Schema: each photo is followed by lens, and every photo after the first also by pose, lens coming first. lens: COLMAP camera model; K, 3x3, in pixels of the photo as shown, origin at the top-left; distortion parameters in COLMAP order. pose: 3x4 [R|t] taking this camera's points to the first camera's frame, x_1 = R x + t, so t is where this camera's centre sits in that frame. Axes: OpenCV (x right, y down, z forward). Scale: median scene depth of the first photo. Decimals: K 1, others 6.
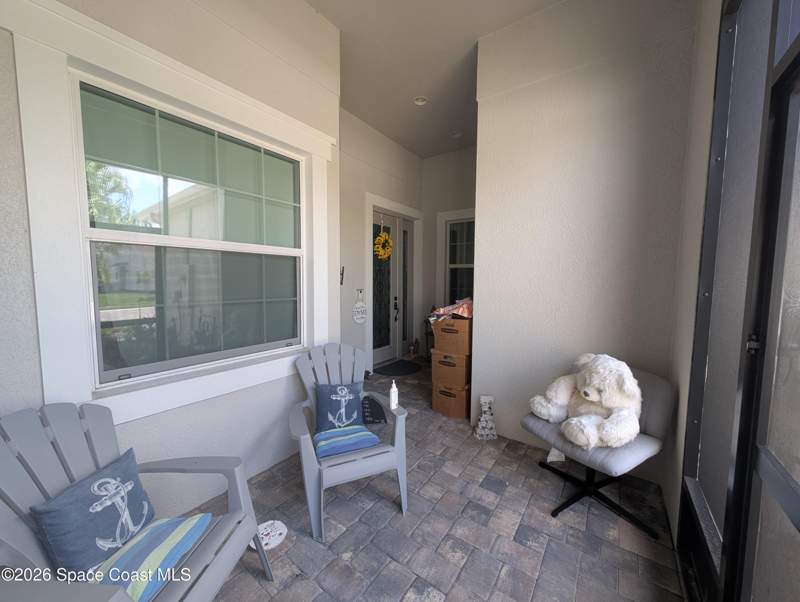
lens RADIAL K [[306.0, 0, 397.0], [0, 306.0, 301.3], [0, 0, 1]] dist [-0.000400, -0.000020]
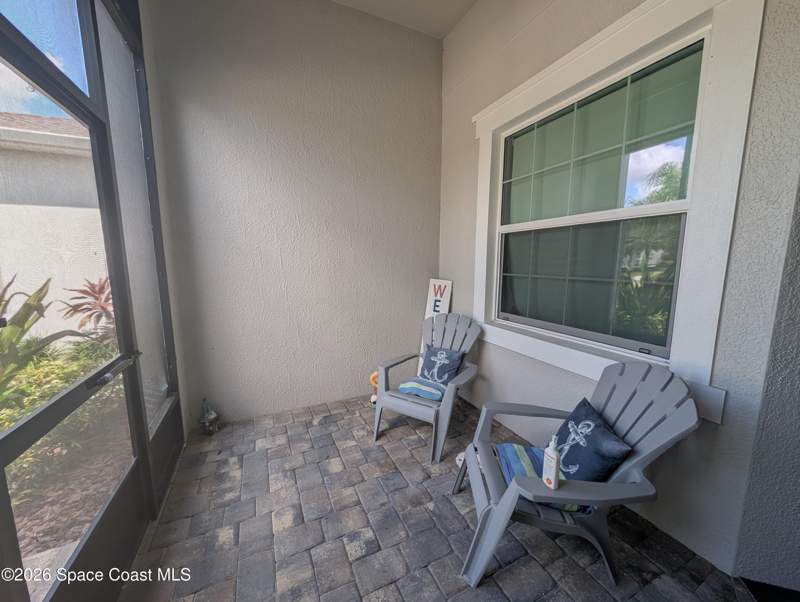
lens RADIAL K [[306.0, 0, 396.6], [0, 306.0, 301.7], [0, 0, 1]] dist [-0.000400, -0.000020]
pose [[-0.491298, 0.098144, -0.865444, 0.766897], [-0.082276, 0.983959, 0.158291, -0.044257], [0.867097, 0.148974, -0.475342, 1.305208]]
